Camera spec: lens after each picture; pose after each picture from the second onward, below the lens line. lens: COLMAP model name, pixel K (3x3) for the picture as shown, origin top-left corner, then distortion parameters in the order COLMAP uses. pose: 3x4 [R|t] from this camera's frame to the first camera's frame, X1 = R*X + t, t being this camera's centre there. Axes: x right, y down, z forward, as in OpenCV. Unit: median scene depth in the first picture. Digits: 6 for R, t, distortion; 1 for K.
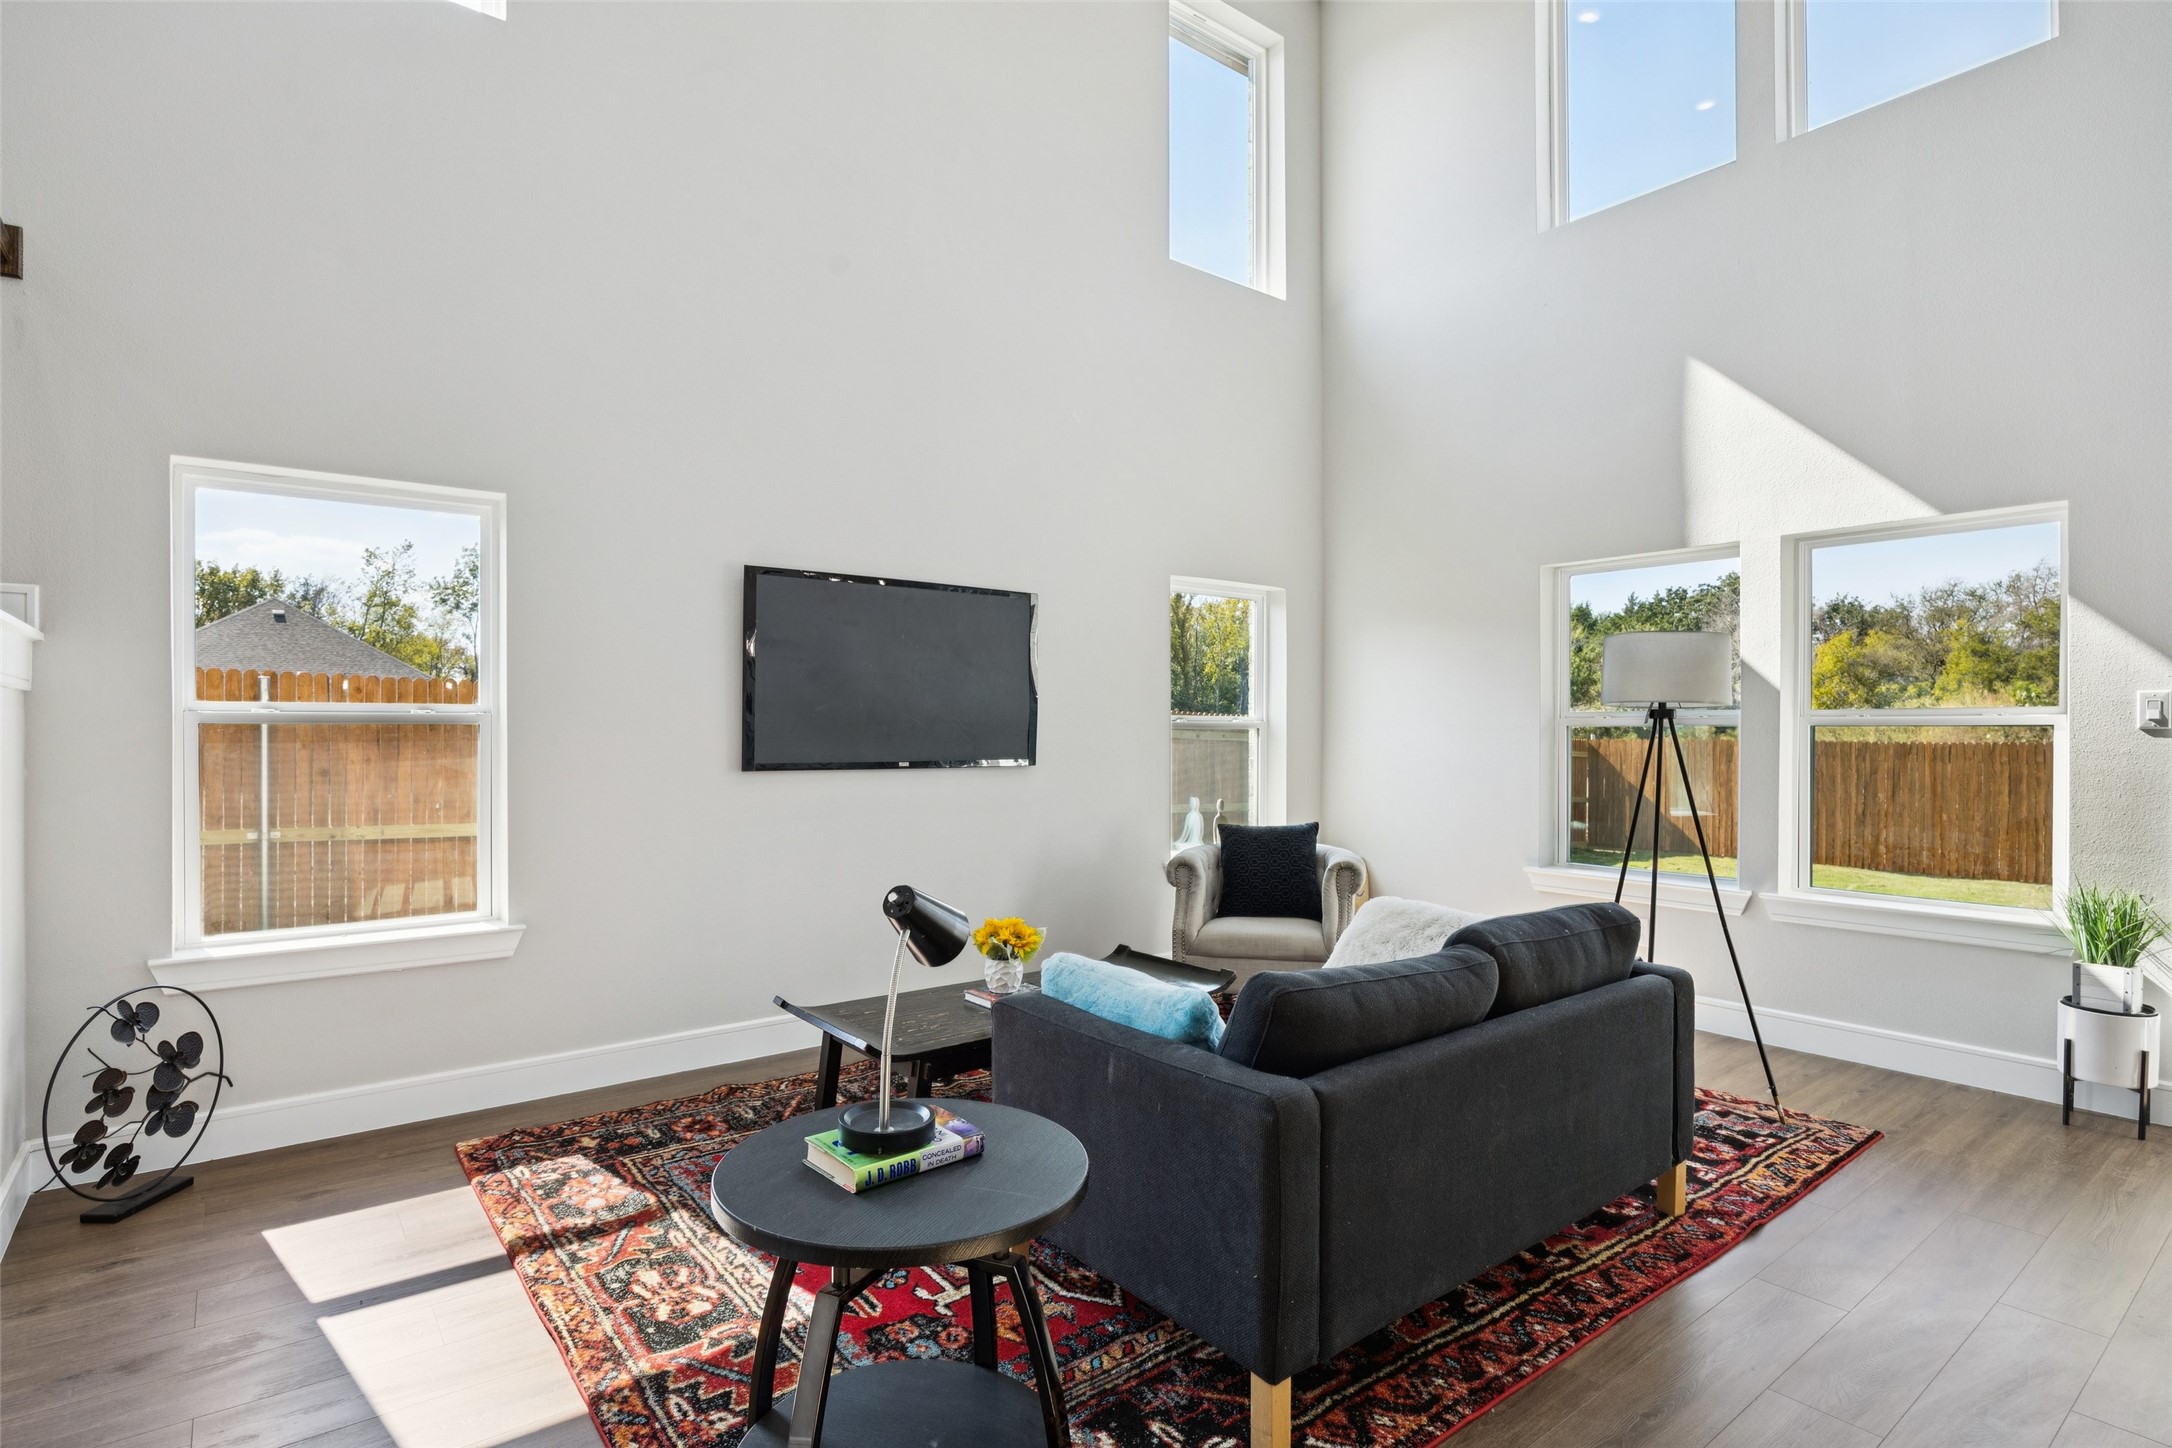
lens RADIAL K [[1108.6, 0, 1086.0], [0, 1108.6, 724.0], [0, 0, 1]] dist [-0.004131, -0.000690]
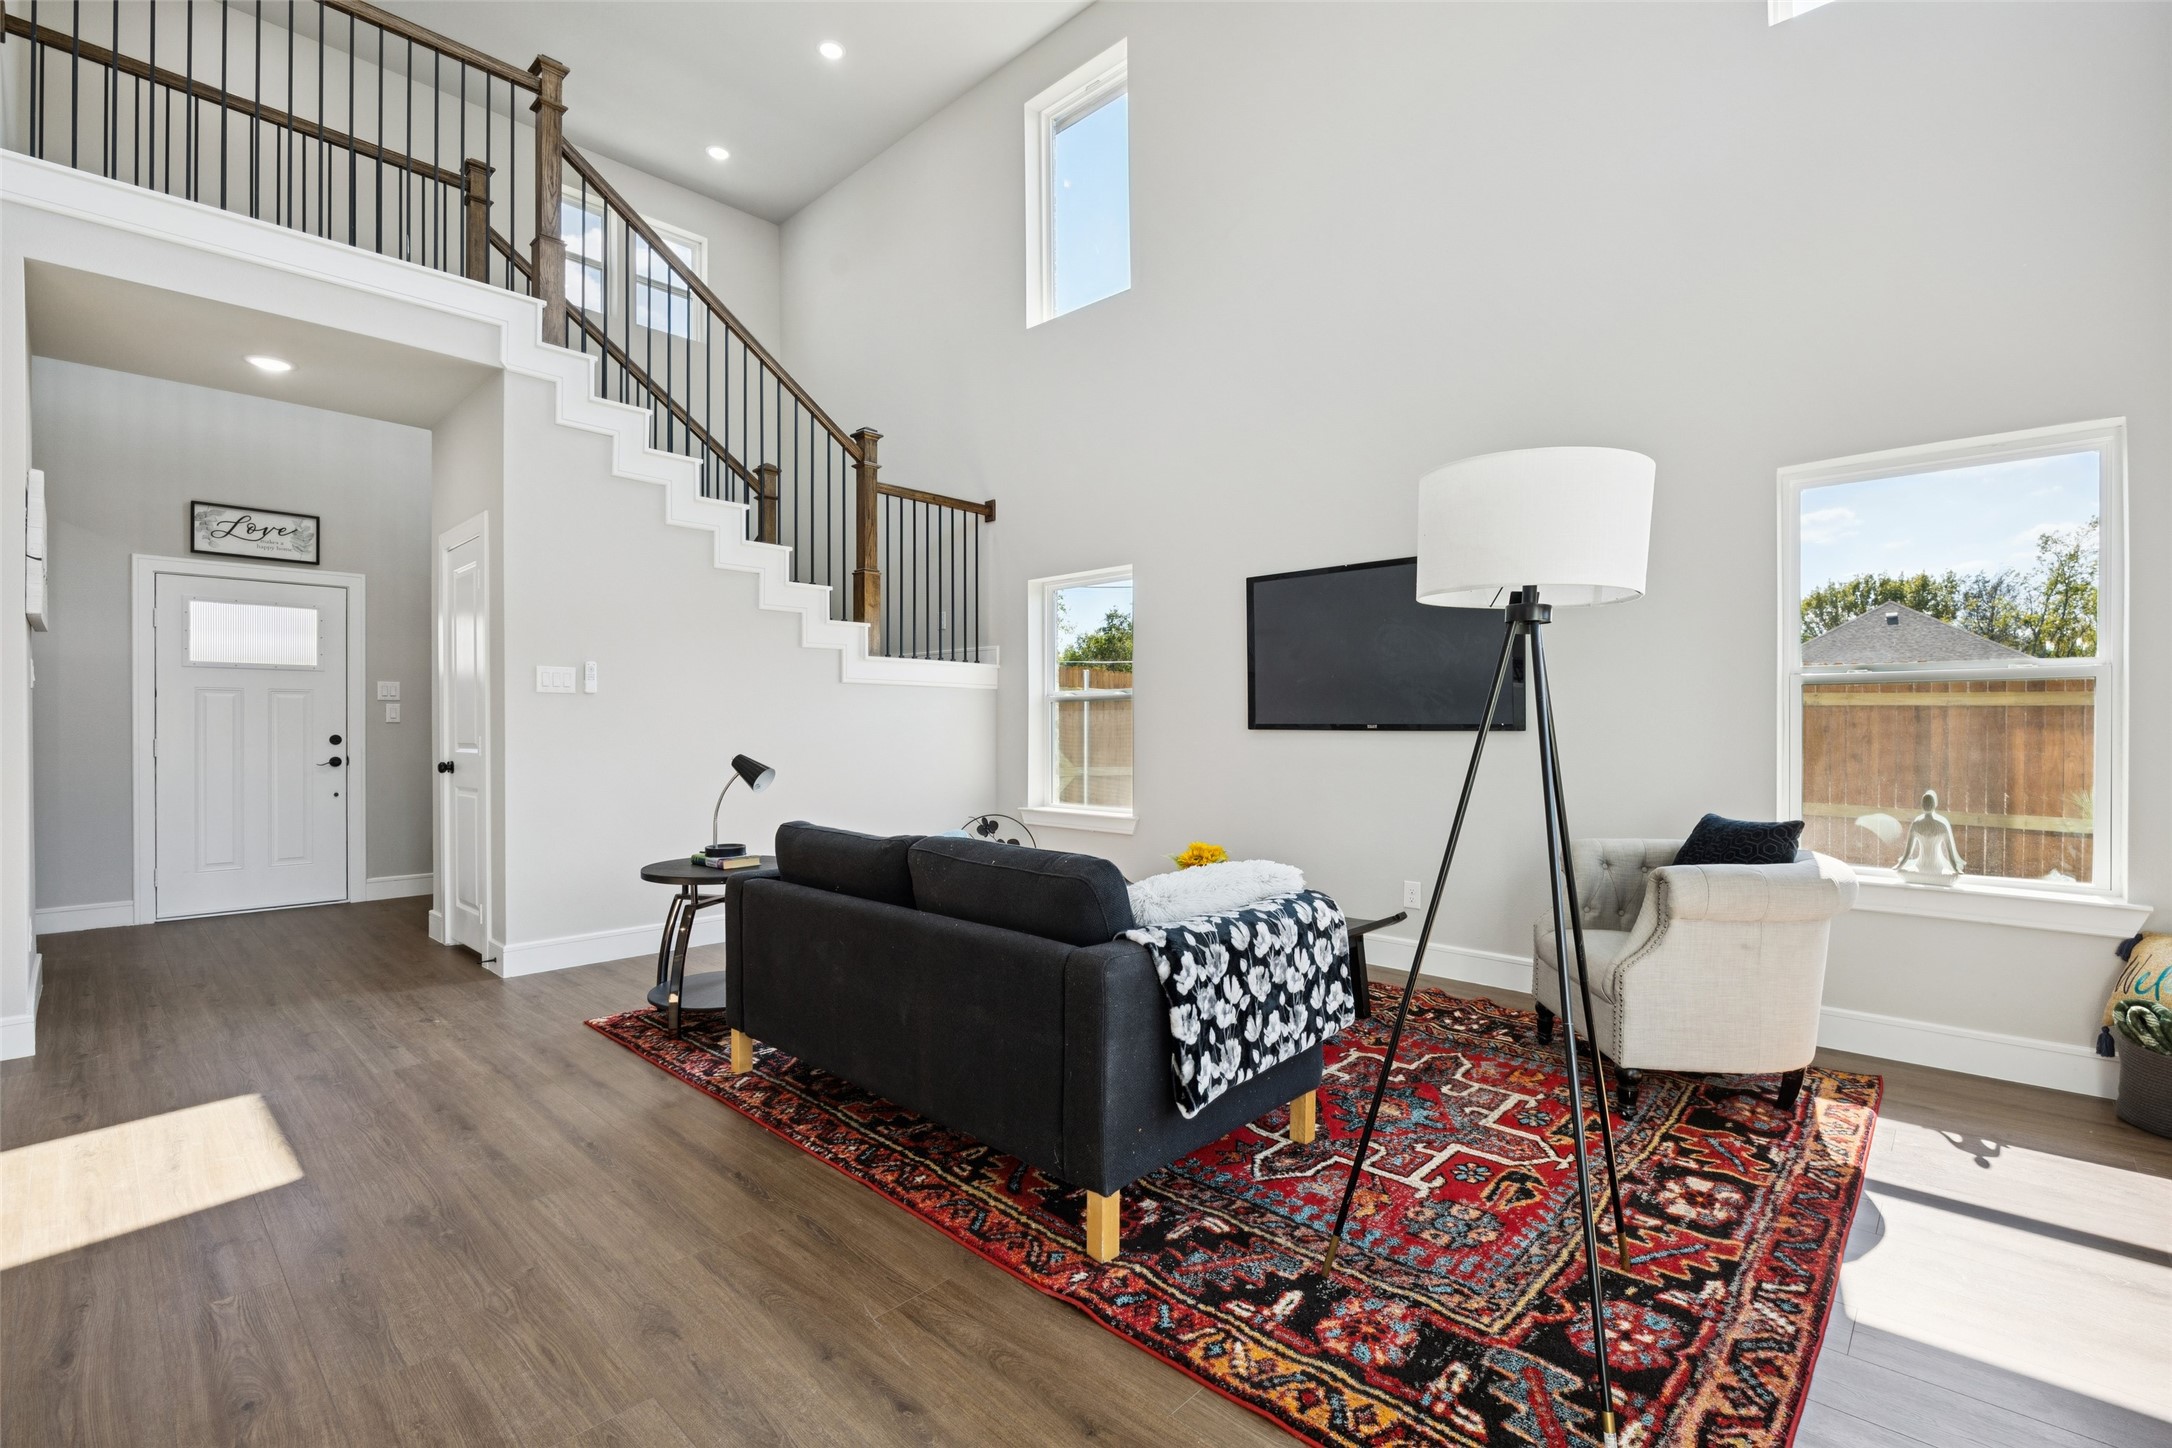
lens RADIAL K [[979.2, 0, 1039.7], [0, 979.2, 727.6], [0, 0, 1]] dist [-0.009863, -0.000556]
pose [[0.107050, -0.000773, -0.994253, 1.195588], [0.003481, 0.999994, -0.000403, 0.055716], [0.994248, -0.003417, 0.107052, 0.855008]]
